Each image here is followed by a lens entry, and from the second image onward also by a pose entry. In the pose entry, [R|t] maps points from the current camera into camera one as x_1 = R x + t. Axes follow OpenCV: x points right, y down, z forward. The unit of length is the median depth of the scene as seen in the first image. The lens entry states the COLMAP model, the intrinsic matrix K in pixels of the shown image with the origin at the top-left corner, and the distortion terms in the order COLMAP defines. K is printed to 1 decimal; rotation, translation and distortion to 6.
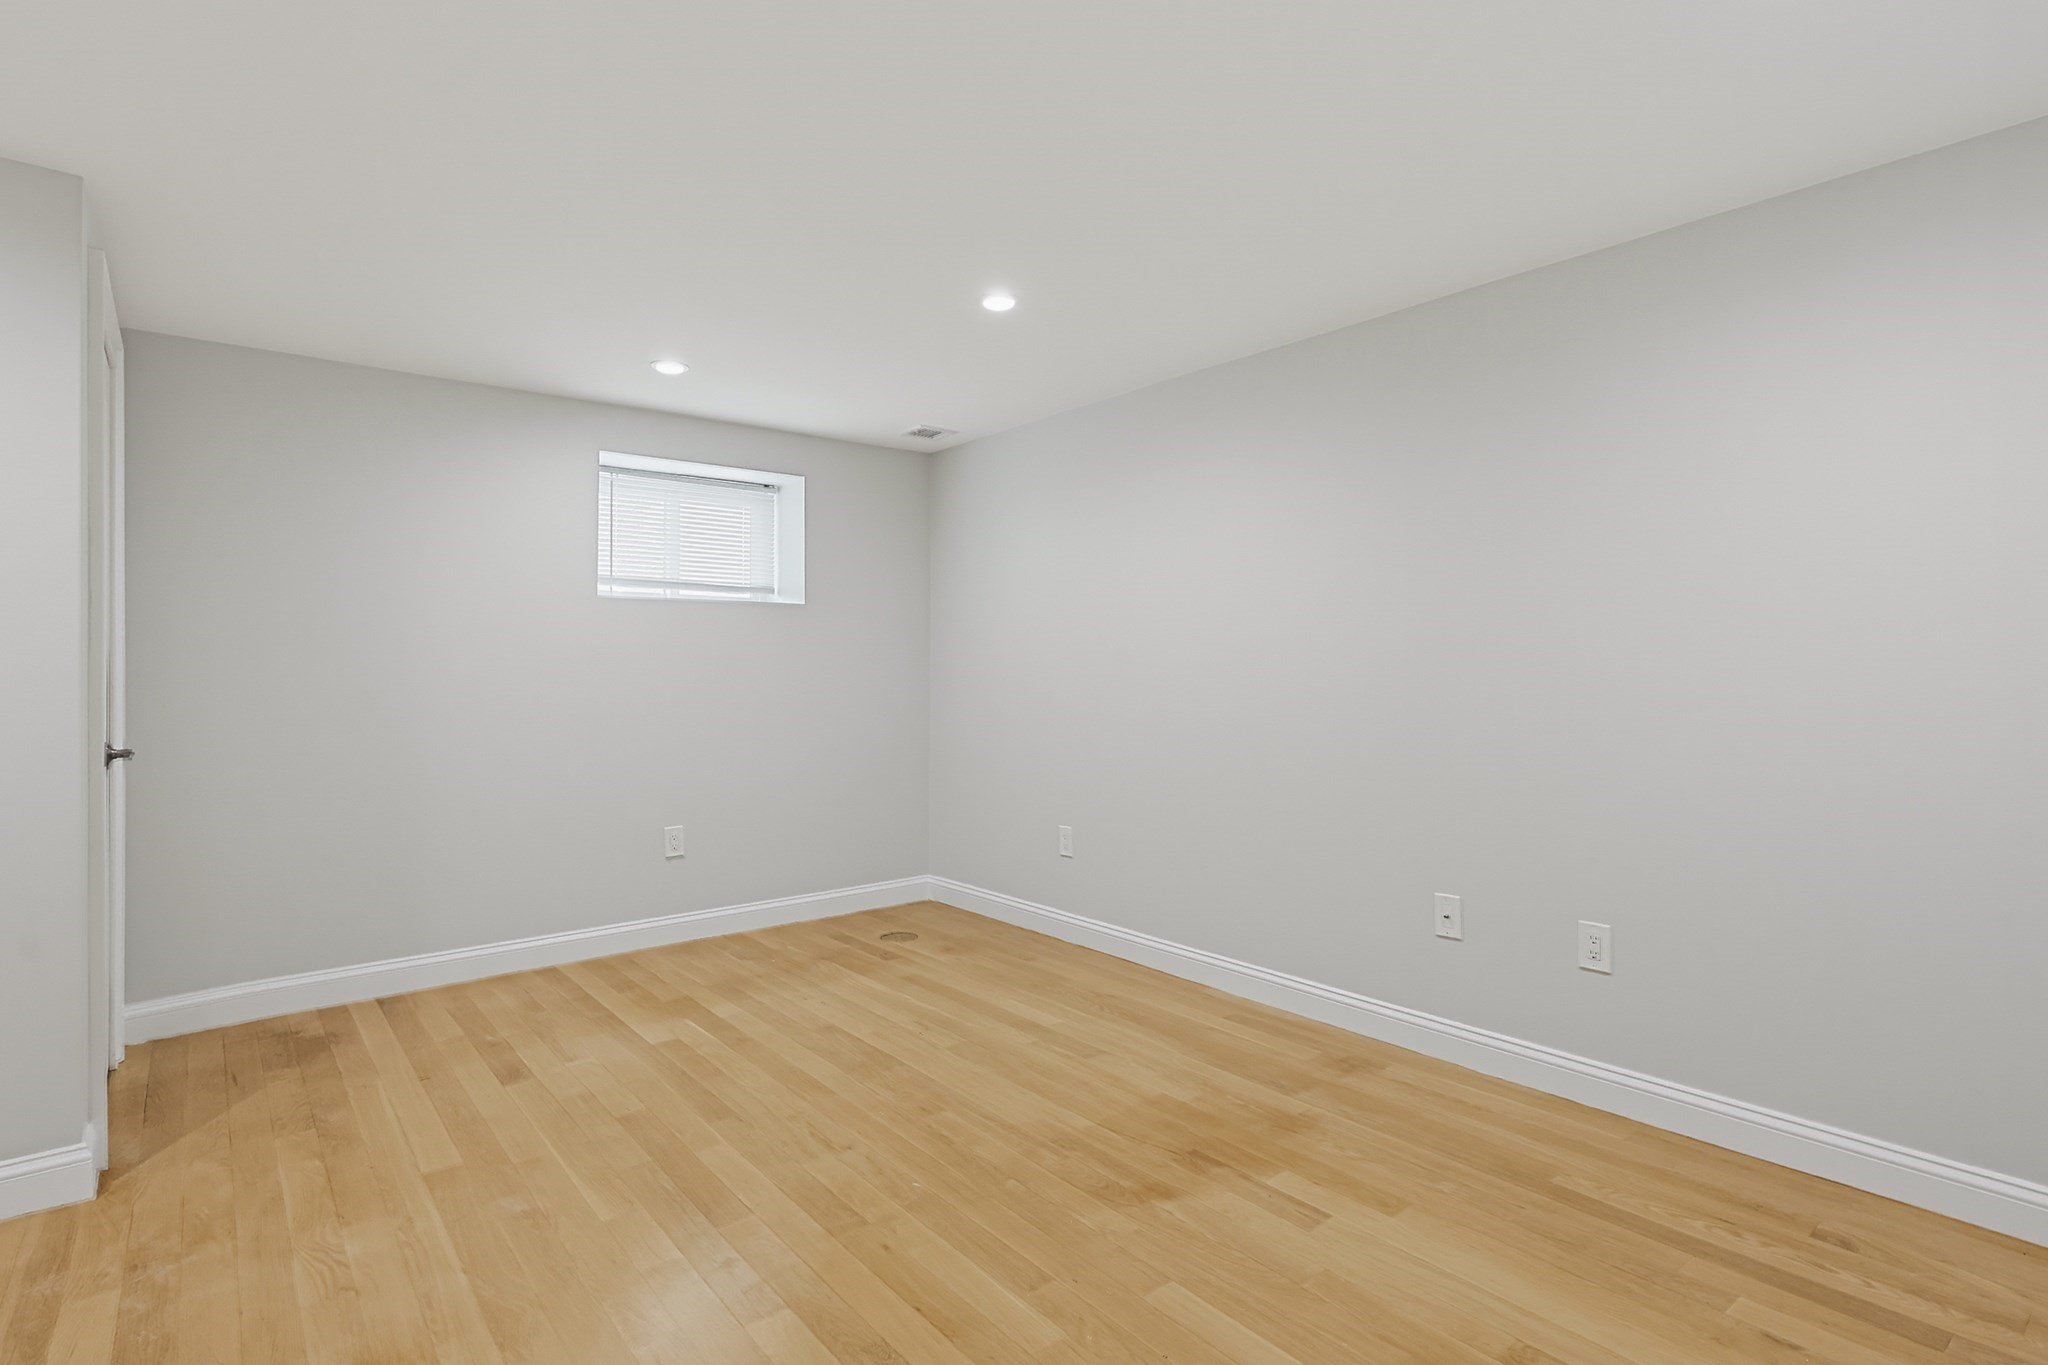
lens RADIAL K [[1004.4, 0, 1029.9], [0, 1004.4, 674.4], [0, 0, 1]] dist [-0.001063, 0.000878]
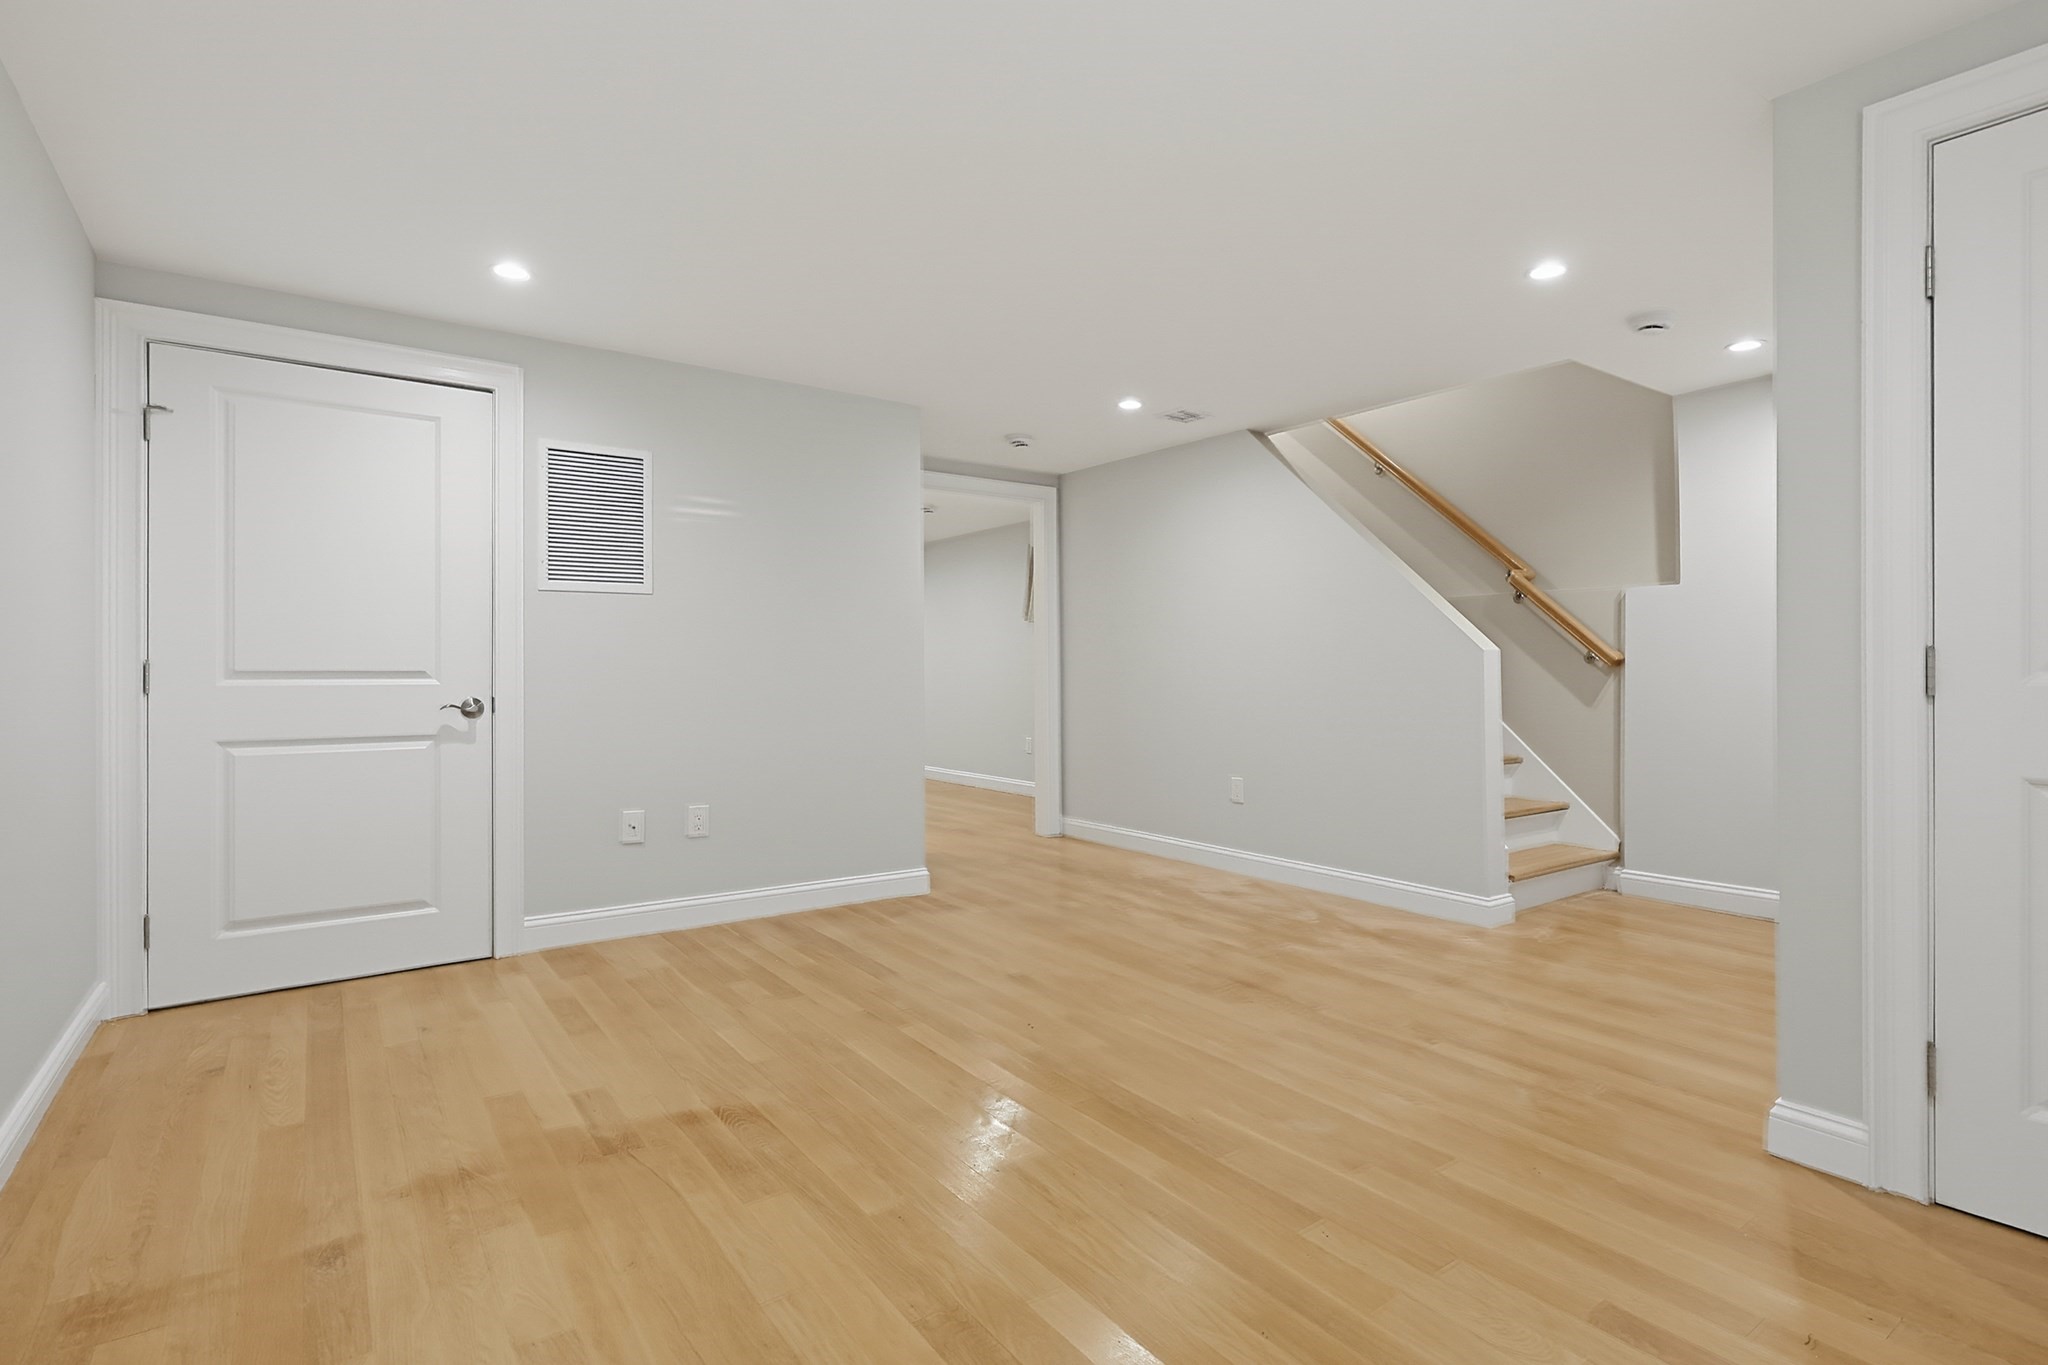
lens RADIAL K [[1004.4, 0, 1034.8], [0, 1004.4, 676.6], [0, 0, 1]] dist [-0.001063, 0.000878]
pose [[-0.998227, 0.006267, 0.059196, -0.221428], [0.006737, 0.999947, 0.007749, 0.040071], [-0.059144, 0.008134, -0.998216, 1.536213]]
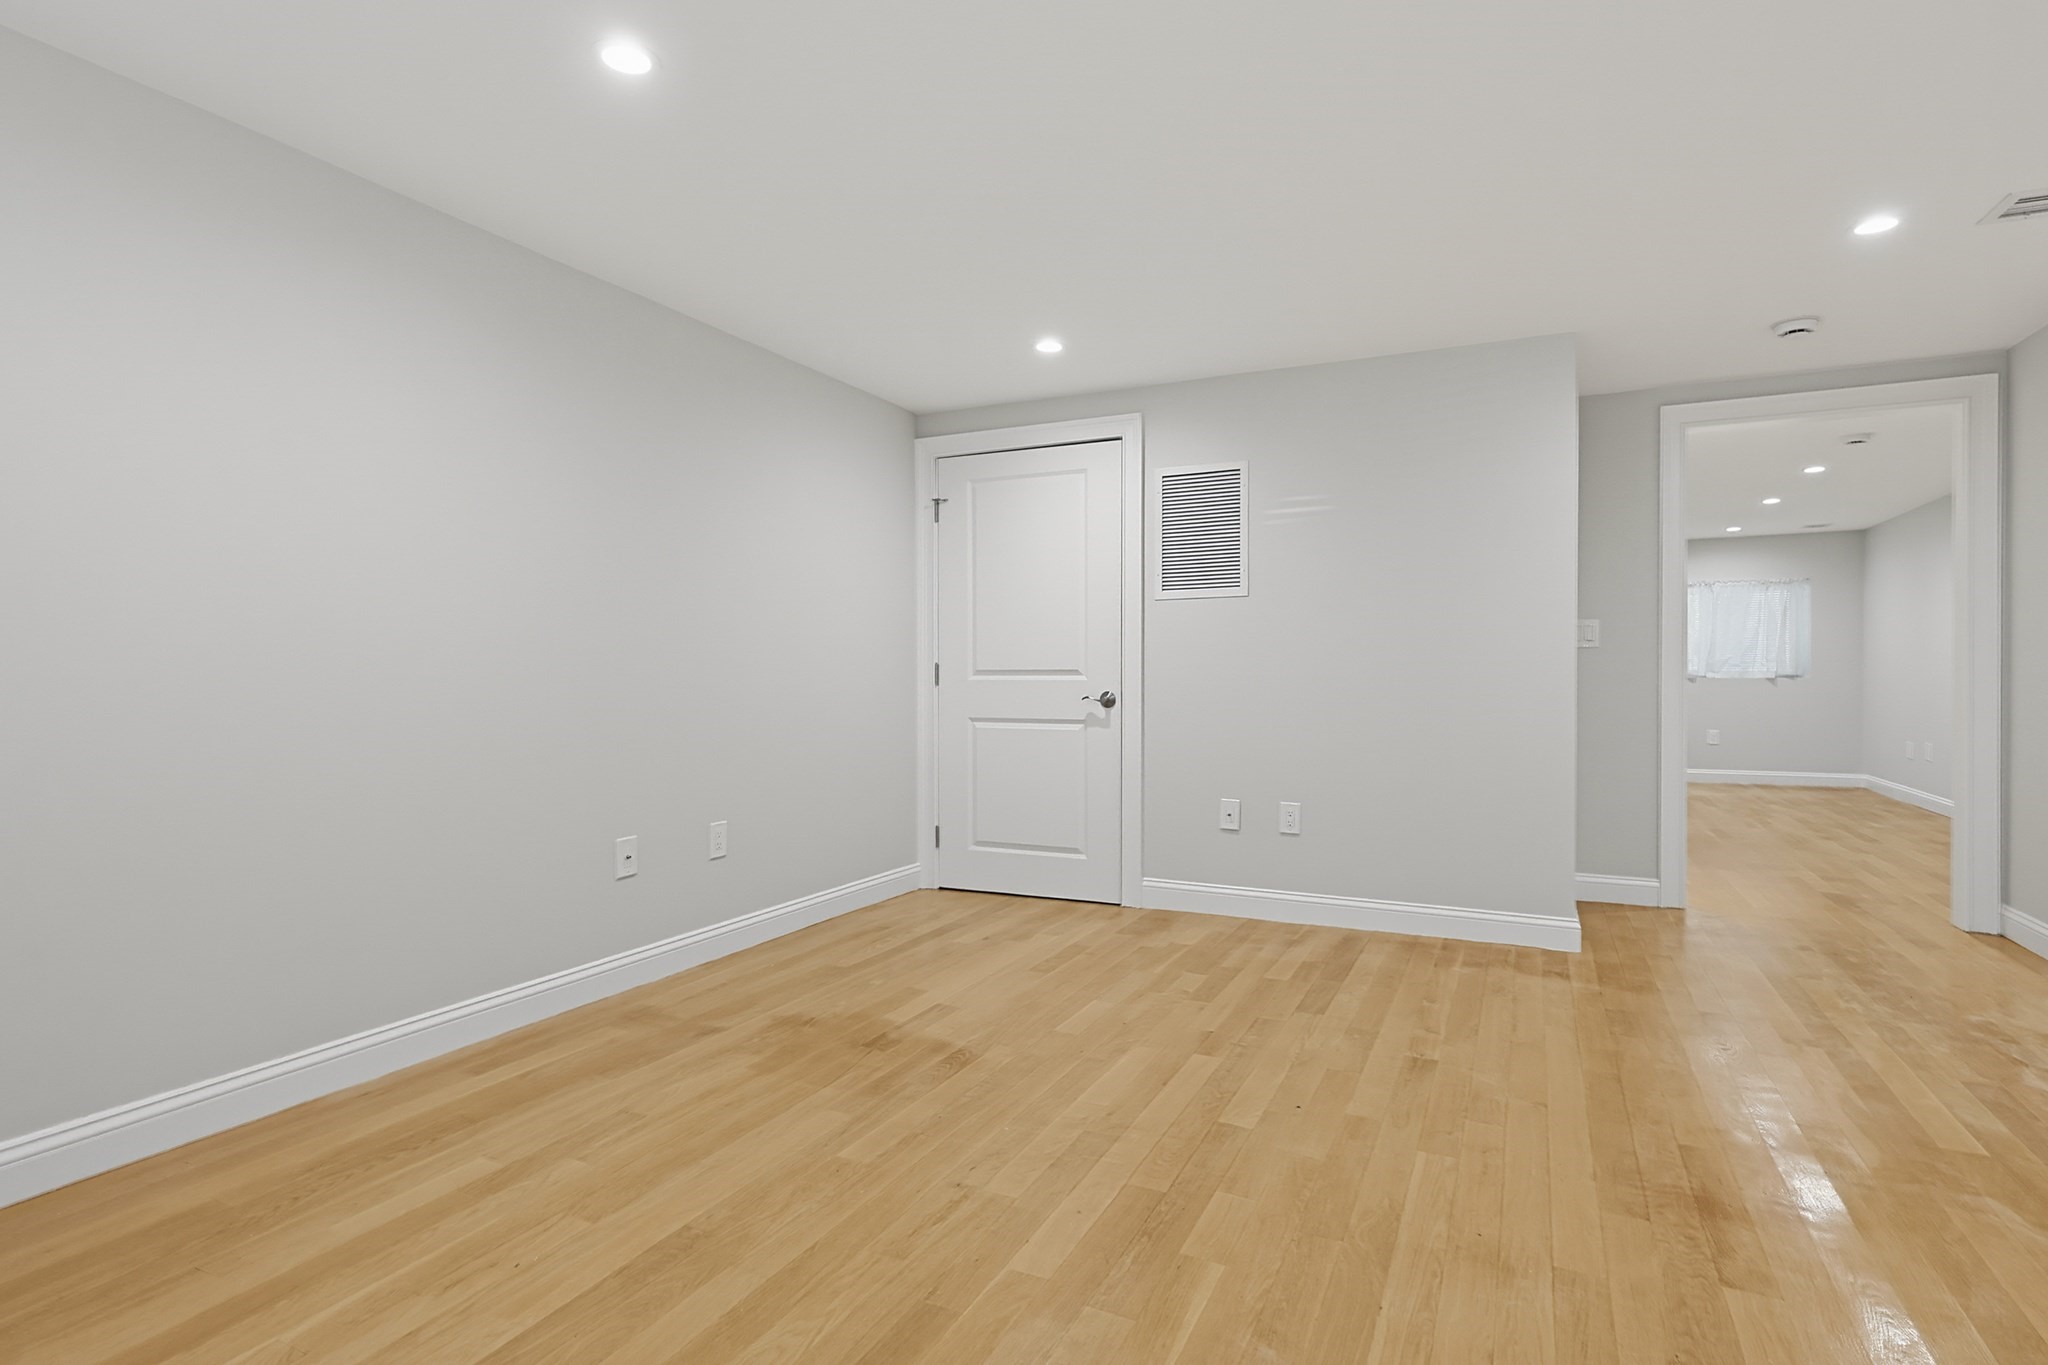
lens RADIAL K [[1004.4, 0, 1077.6], [0, 1004.4, 671.8], [0, 0, 1]] dist [-0.001063, 0.000878]
pose [[-0.440273, 0.005100, 0.897850, -0.803176], [0.006970, 0.999973, -0.002262, 0.044180], [-0.897837, 0.005262, -0.440296, 1.060043]]
